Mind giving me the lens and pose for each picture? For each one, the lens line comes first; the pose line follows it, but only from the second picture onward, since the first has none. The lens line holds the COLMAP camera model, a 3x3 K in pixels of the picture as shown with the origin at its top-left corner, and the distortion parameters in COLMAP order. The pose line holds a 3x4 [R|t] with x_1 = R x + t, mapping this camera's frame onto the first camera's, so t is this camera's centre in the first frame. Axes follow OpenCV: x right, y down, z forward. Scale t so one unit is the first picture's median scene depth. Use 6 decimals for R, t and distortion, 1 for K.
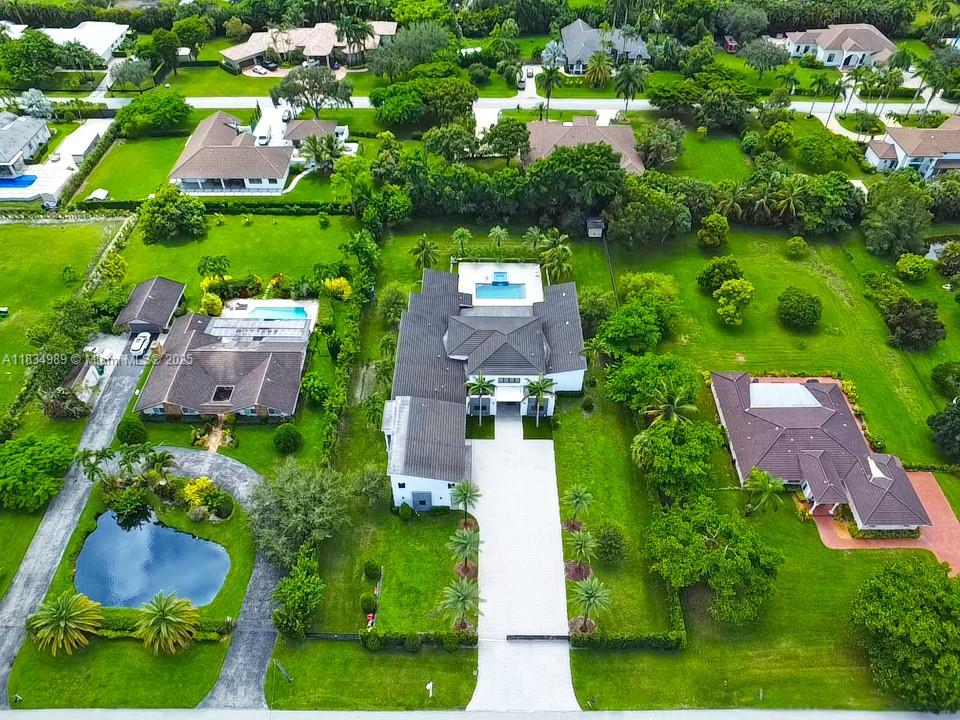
lens RADIAL K [[698.1, 0, 480.0], [0, 698.1, 360.0], [0, 0, 1]] dist [-0.035336, -0.005501]
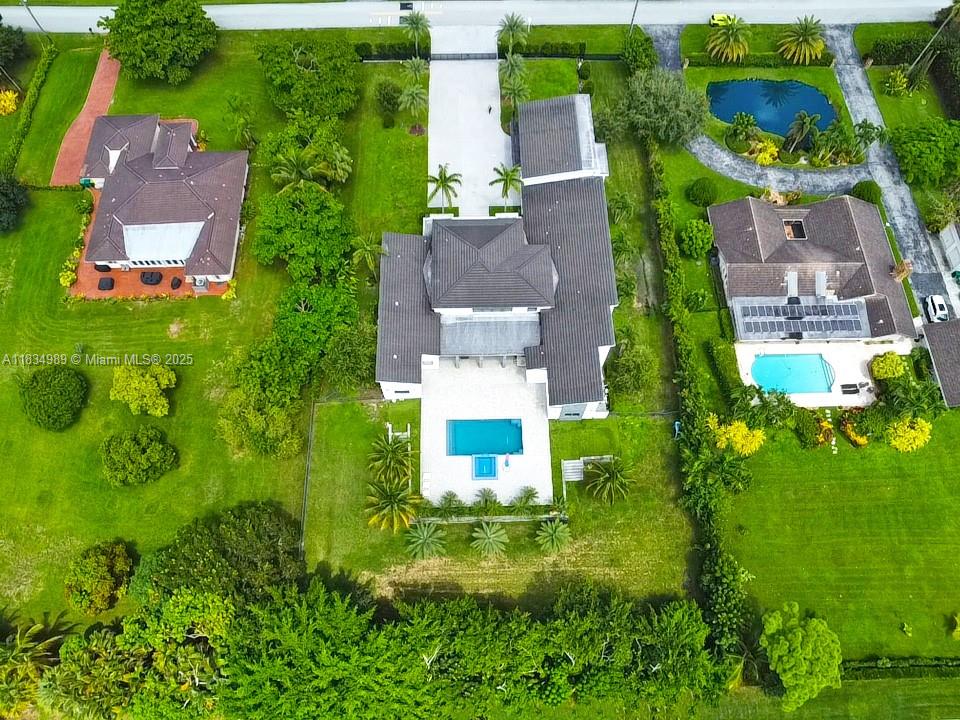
lens RADIAL K [[698.1, 0, 480.0], [0, 698.1, 360.0], [0, 0, 1]] dist [-0.035336, -0.005501]
pose [[-0.999520, 0.022488, -0.021303, 0.057699], [-0.027921, -0.356282, 0.933961, -0.858248], [0.013413, 0.934108, 0.356739, 0.868250]]
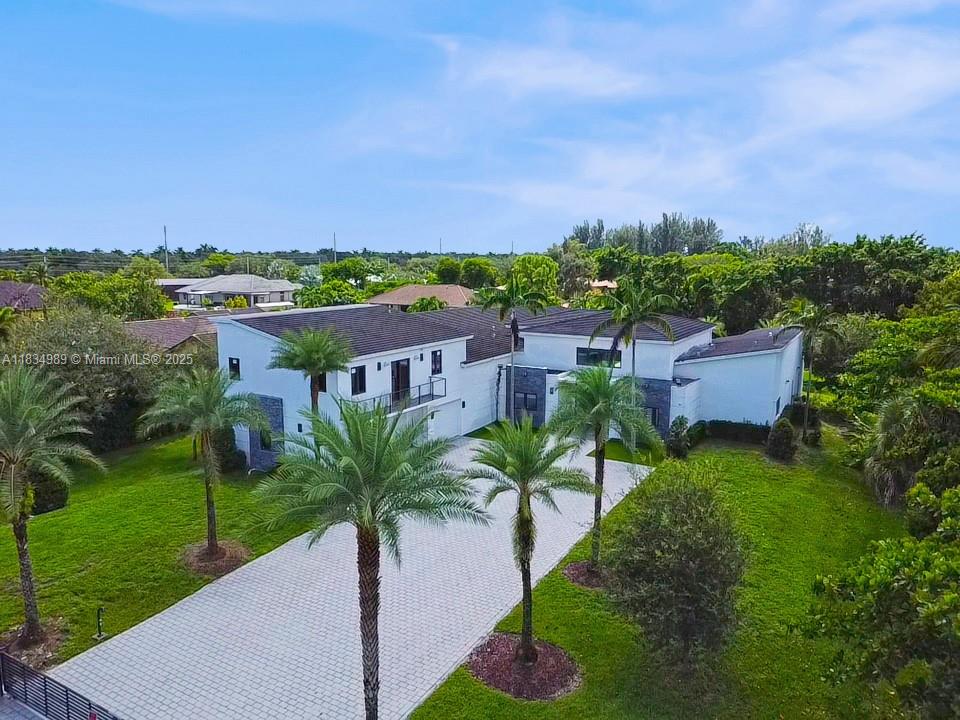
lens RADIAL K [[698.1, 0, 480.0], [0, 698.1, 360.0], [0, 0, 1]] dist [-0.035336, -0.005501]
pose [[0.870099, 0.078811, -0.486535, 0.205371], [-0.353069, 0.788434, -0.503700, 0.300161], [0.343904, 0.610049, 0.713842, 0.654172]]
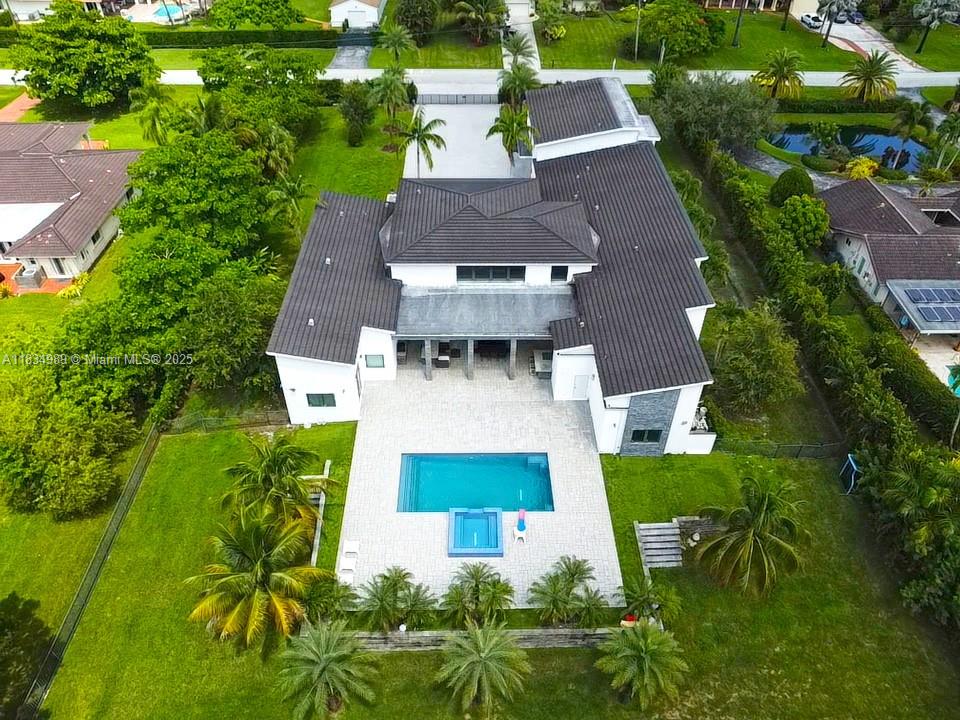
lens RADIAL K [[698.1, 0, 480.0], [0, 698.1, 360.0], [0, 0, 1]] dist [-0.035336, -0.005501]
pose [[-0.999663, 0.007595, -0.024804, 0.043568], [-0.024439, 0.044855, 0.998695, -0.530825], [0.008697, 0.998965, -0.044654, 1.200632]]
